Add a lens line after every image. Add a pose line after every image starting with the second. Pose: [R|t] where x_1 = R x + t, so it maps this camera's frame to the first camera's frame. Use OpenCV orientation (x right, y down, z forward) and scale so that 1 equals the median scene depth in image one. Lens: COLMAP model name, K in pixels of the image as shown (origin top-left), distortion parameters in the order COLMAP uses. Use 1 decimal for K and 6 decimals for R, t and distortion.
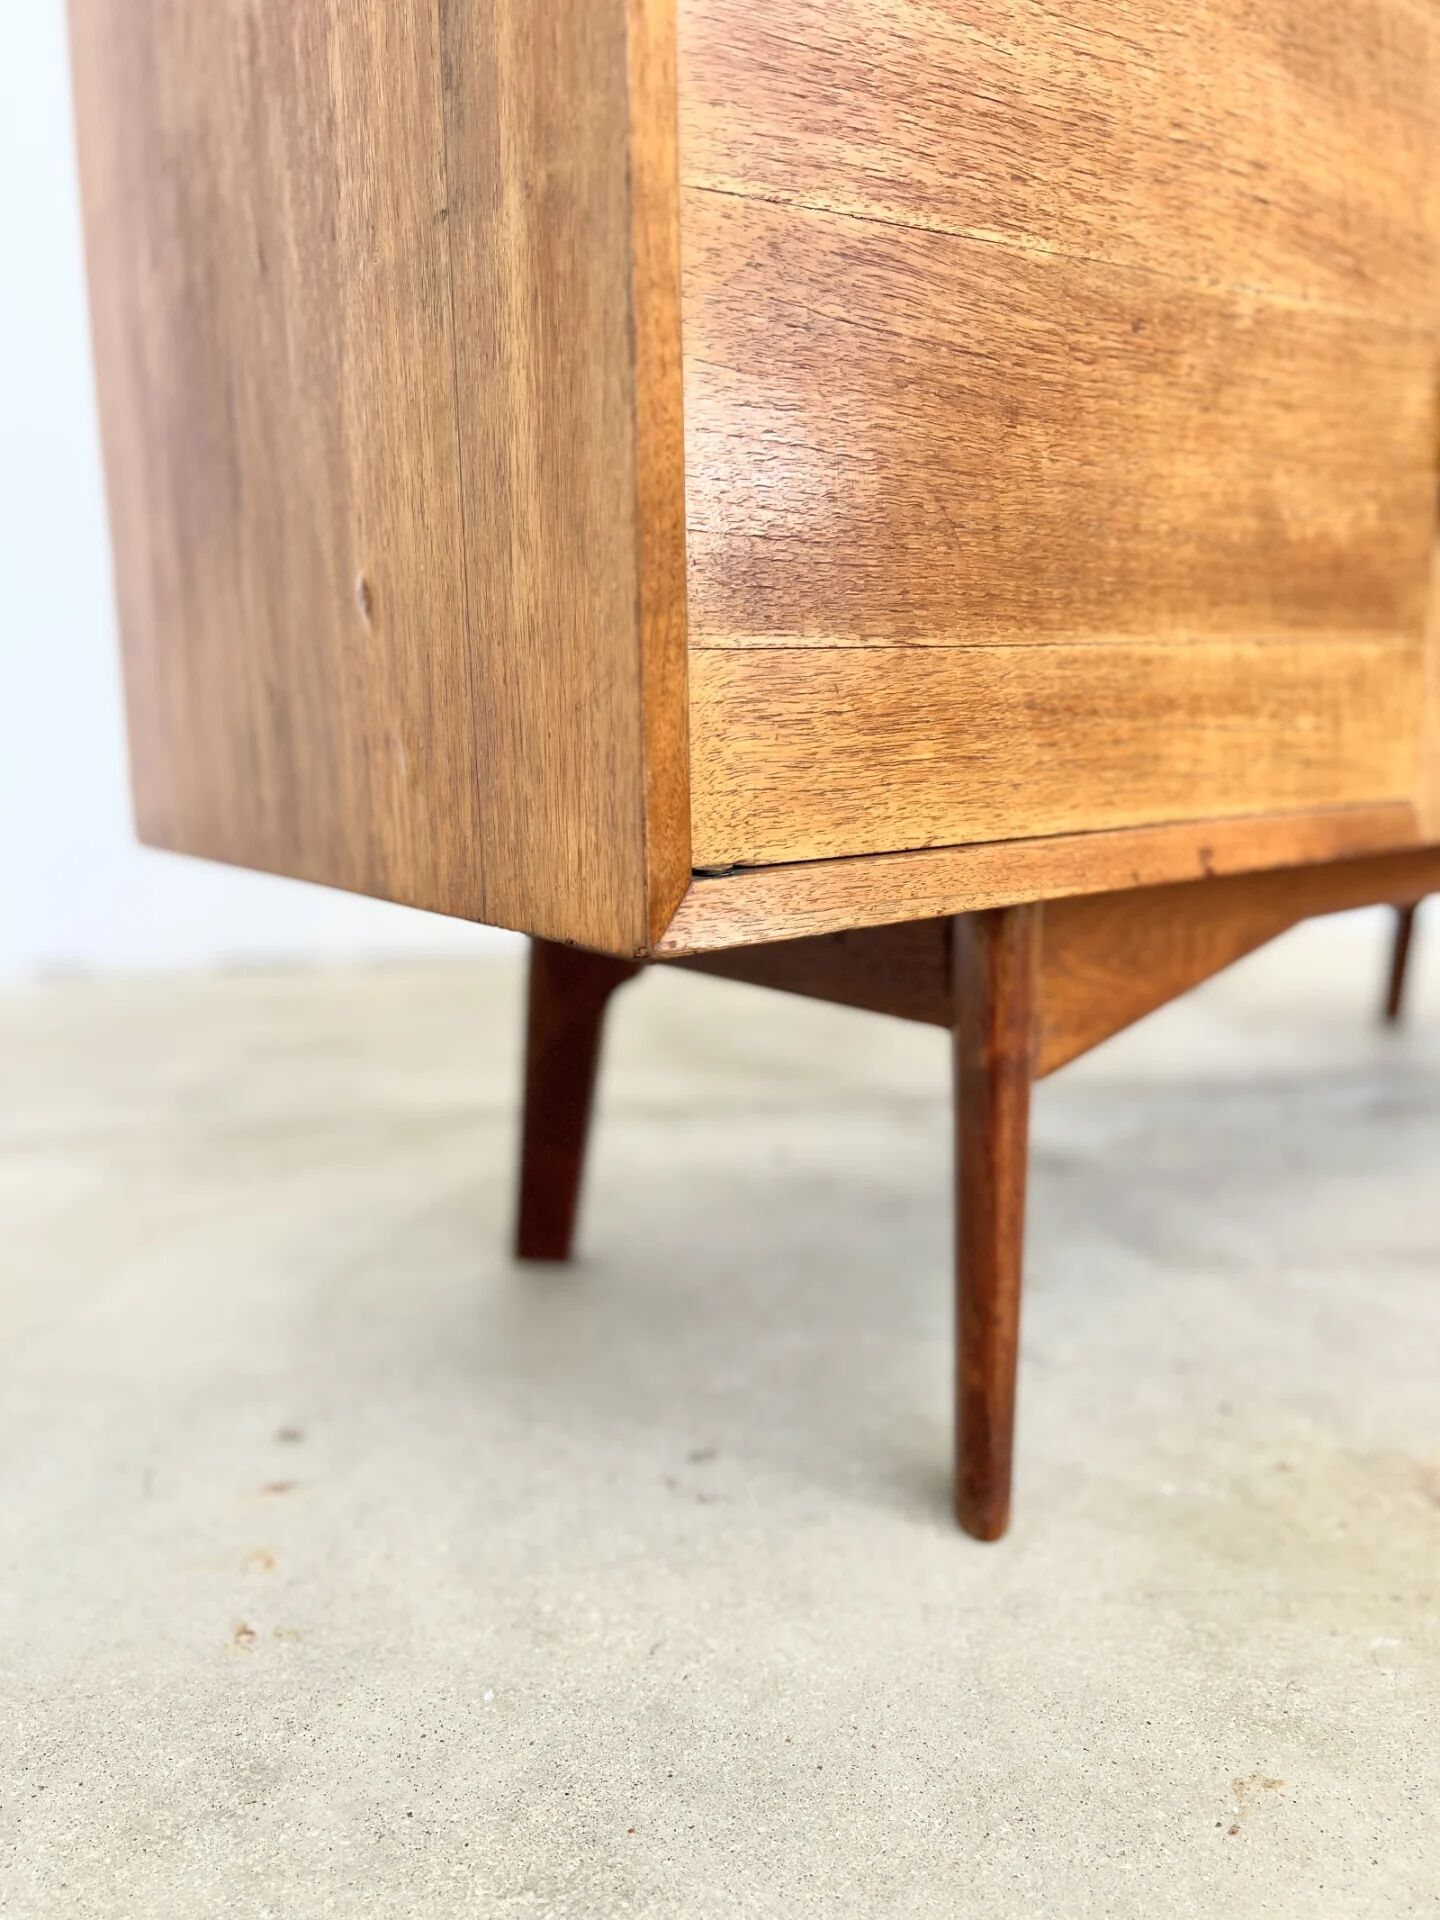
lens RADIAL K [[1458.9, 0, 711.4], [0, 1458.9, 971.8], [0, 0, 1]] dist [0.066110, -0.102021]
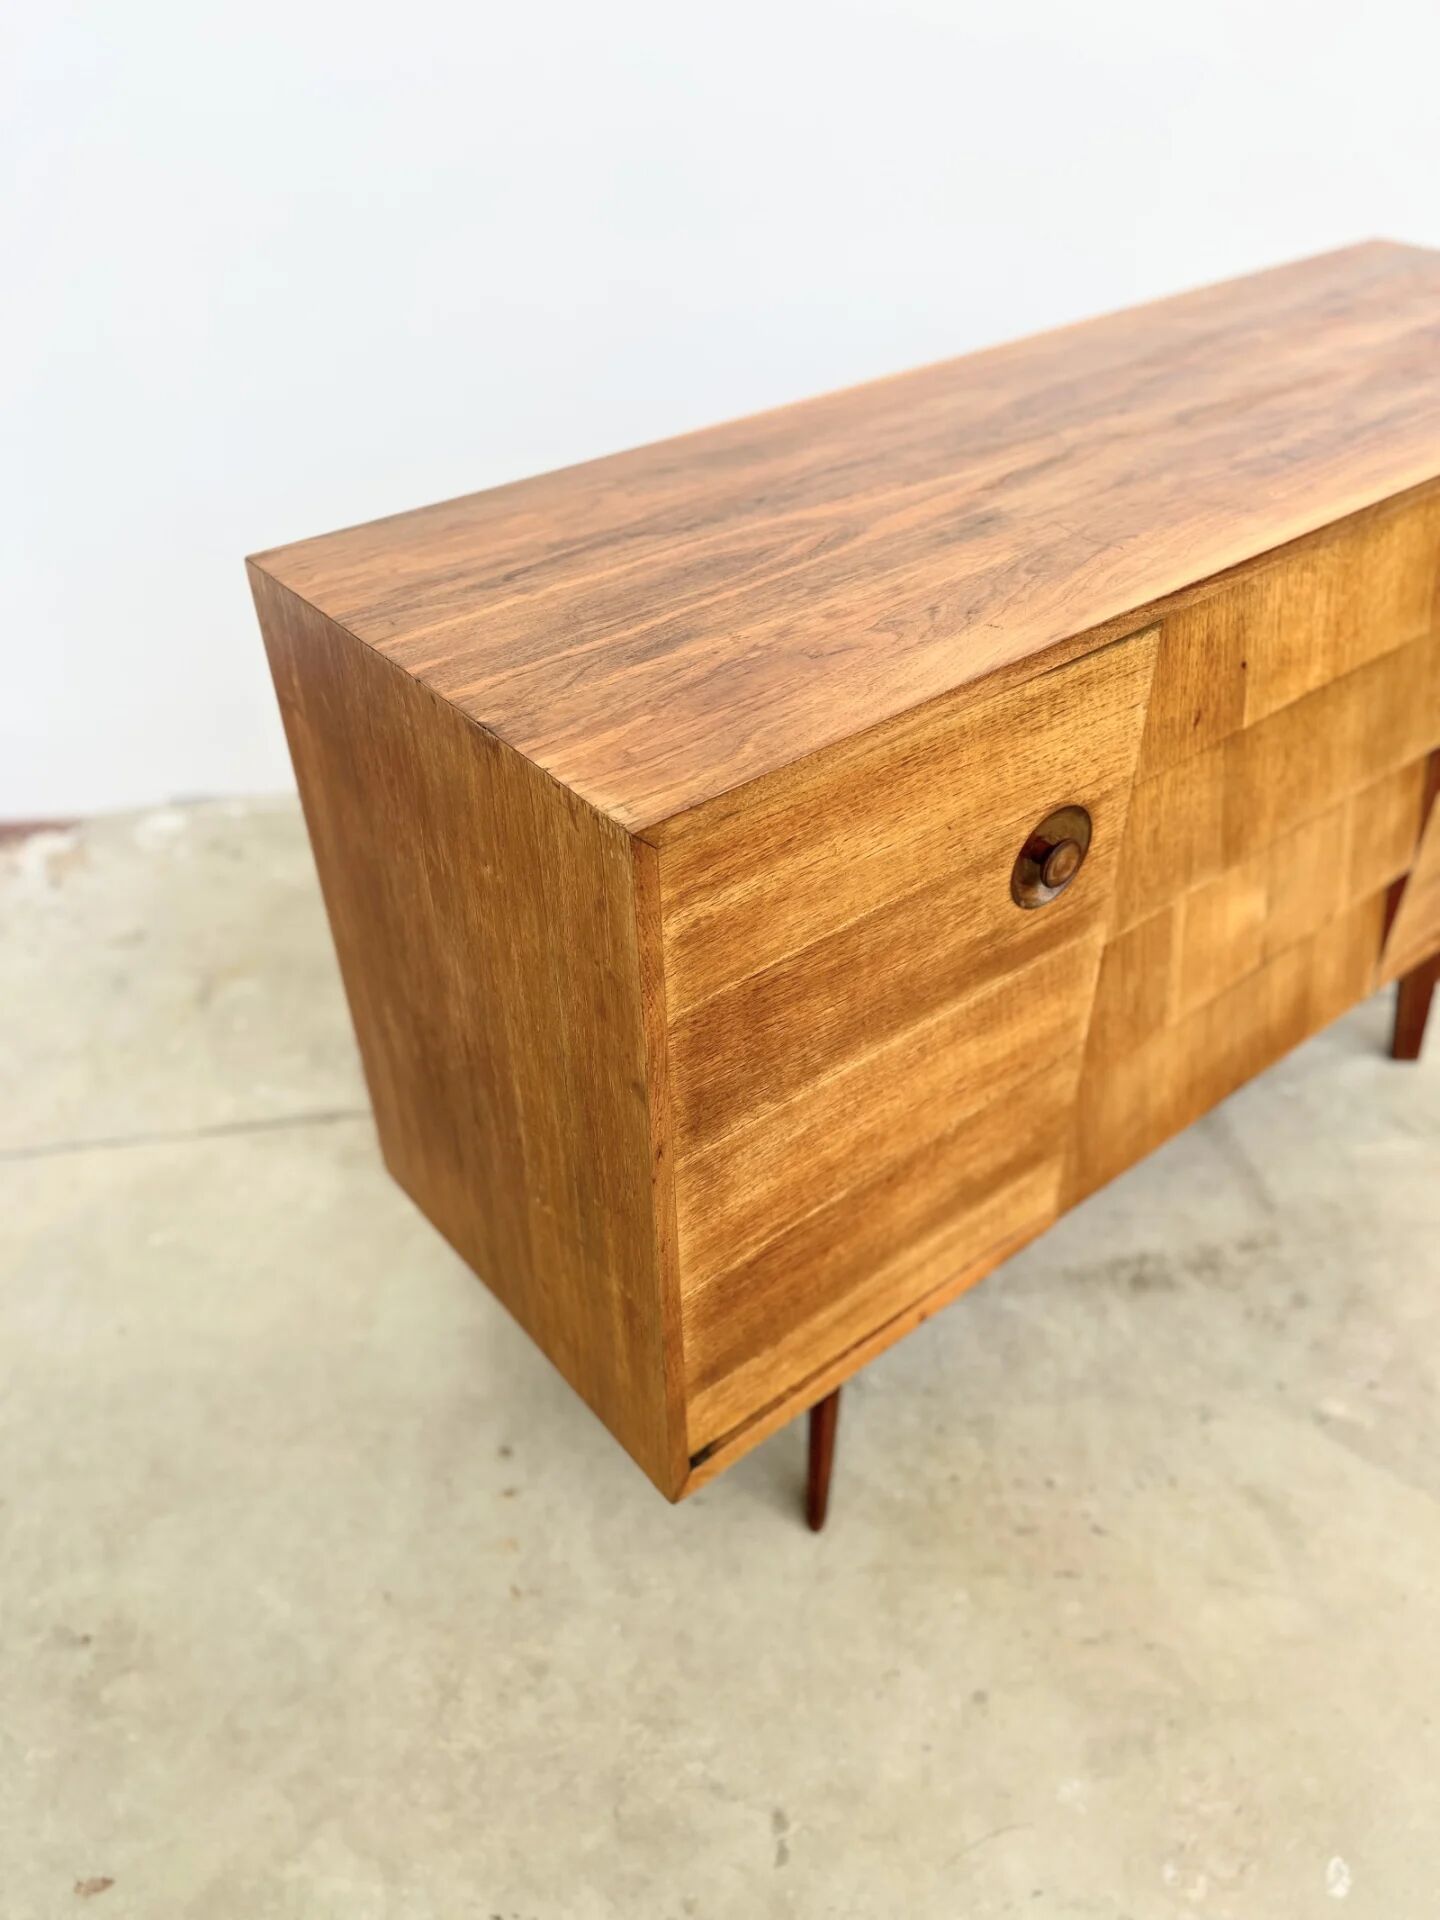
lens RADIAL K [[1446.6, 0, 721.1], [0, 1446.6, 967.5], [0, 0, 1]] dist [0.168714, -0.445476]
pose [[0.999920, -0.008482, 0.009397, 0.020558], [0.003108, 0.884097, 0.467293, -1.651026], [-0.012272, -0.467226, 0.884053, -0.723284]]
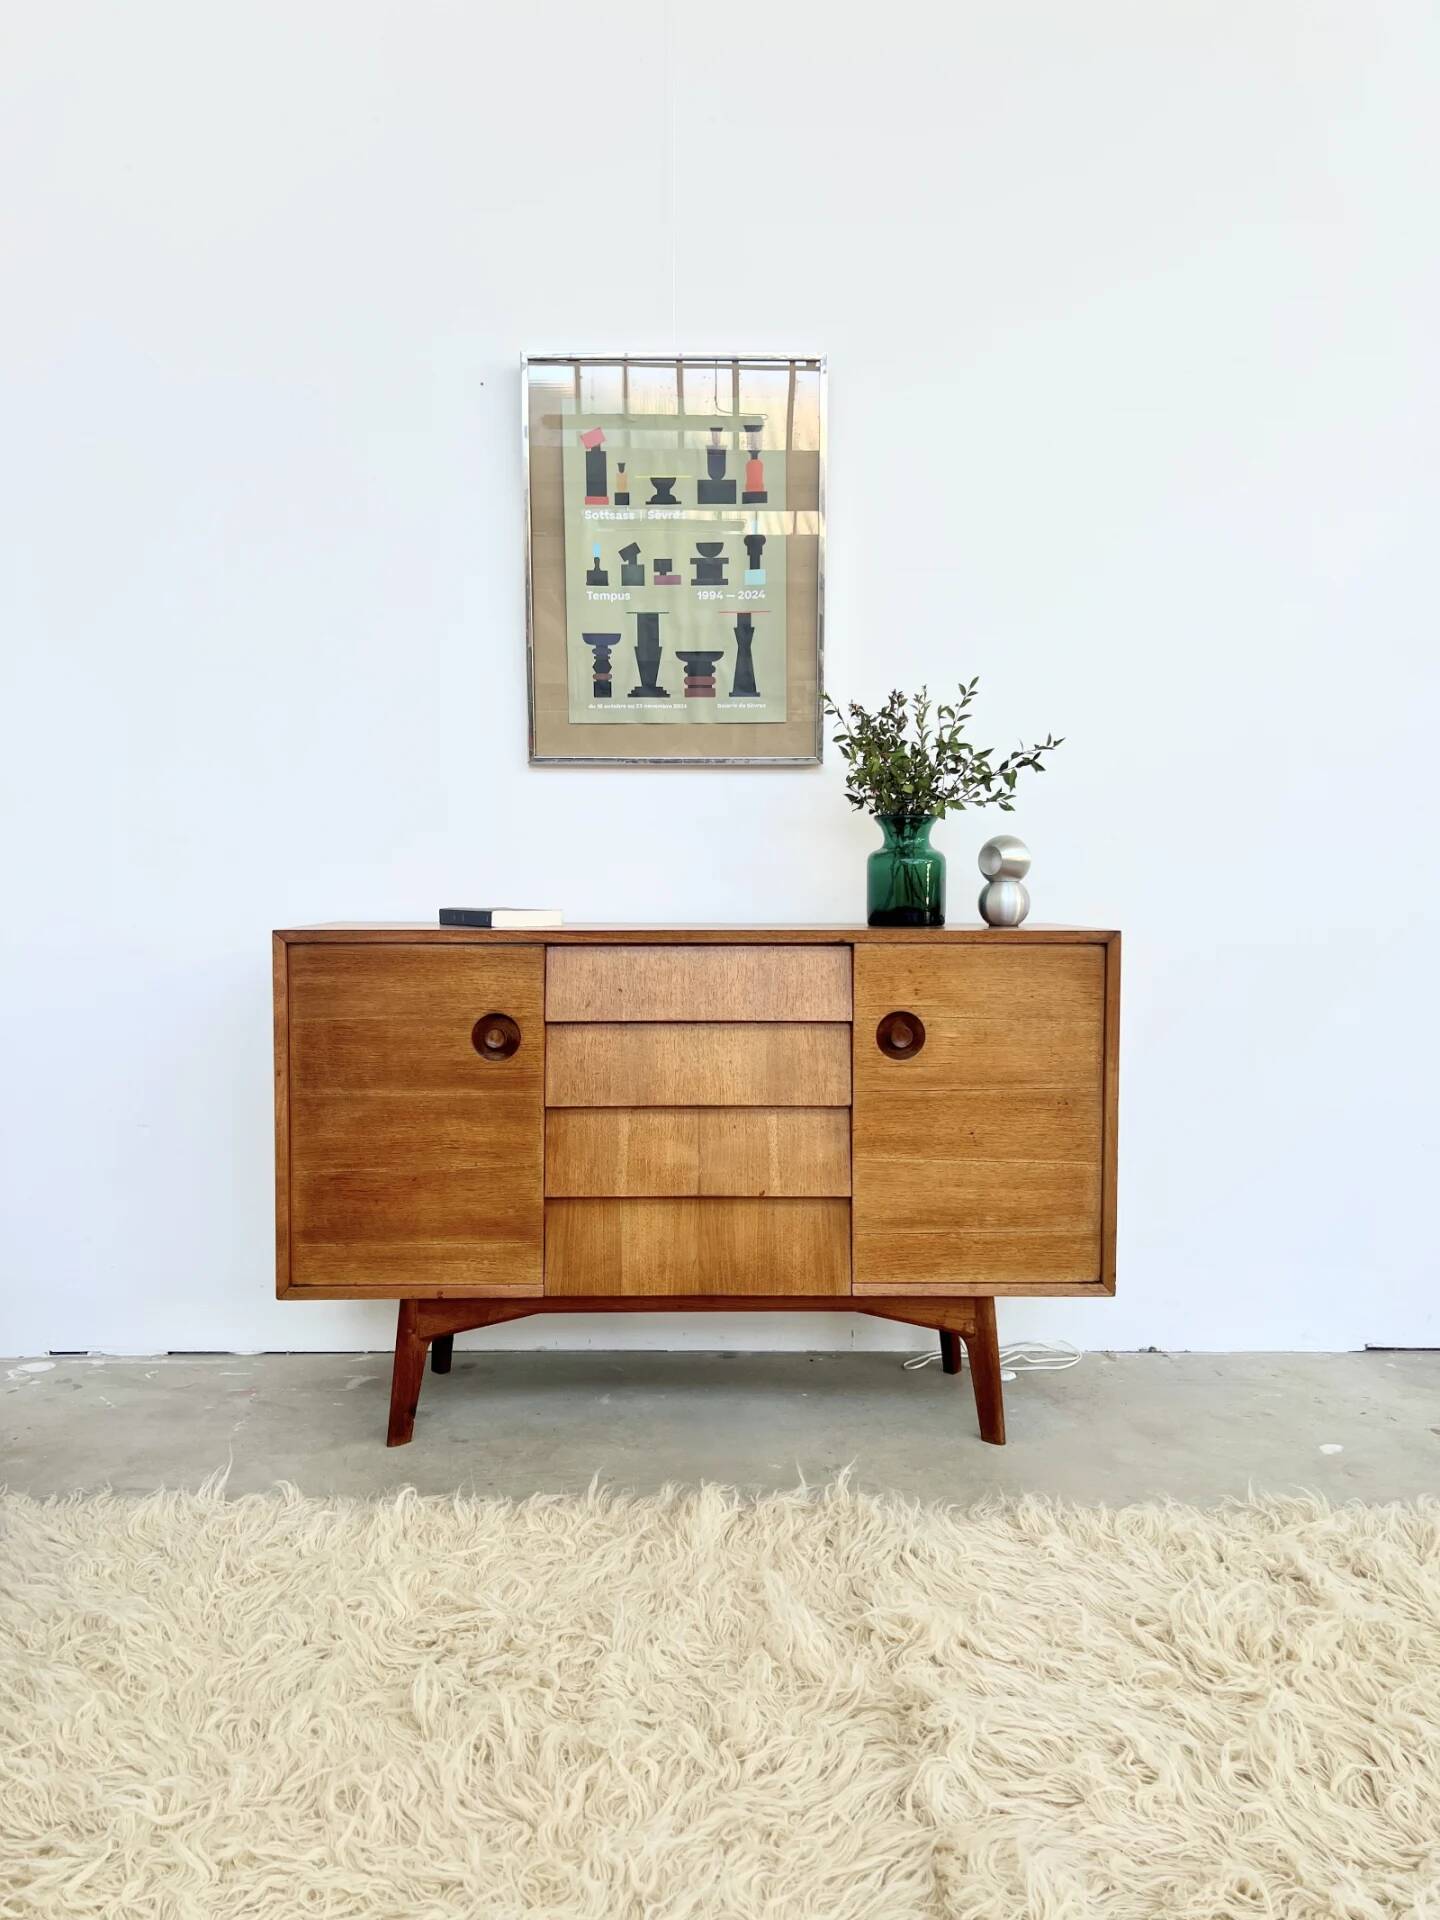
lens RADIAL K [[1446.6, 0, 721.1], [0, 1446.6, 967.5], [0, 0, 1]] dist [0.168714, -0.445476]
pose [[0.795462, 0.052337, -0.603740, 3.715193], [-0.123916, 0.989261, -0.077510, -0.835346], [0.593200, 0.136469, 0.793404, -2.145255]]
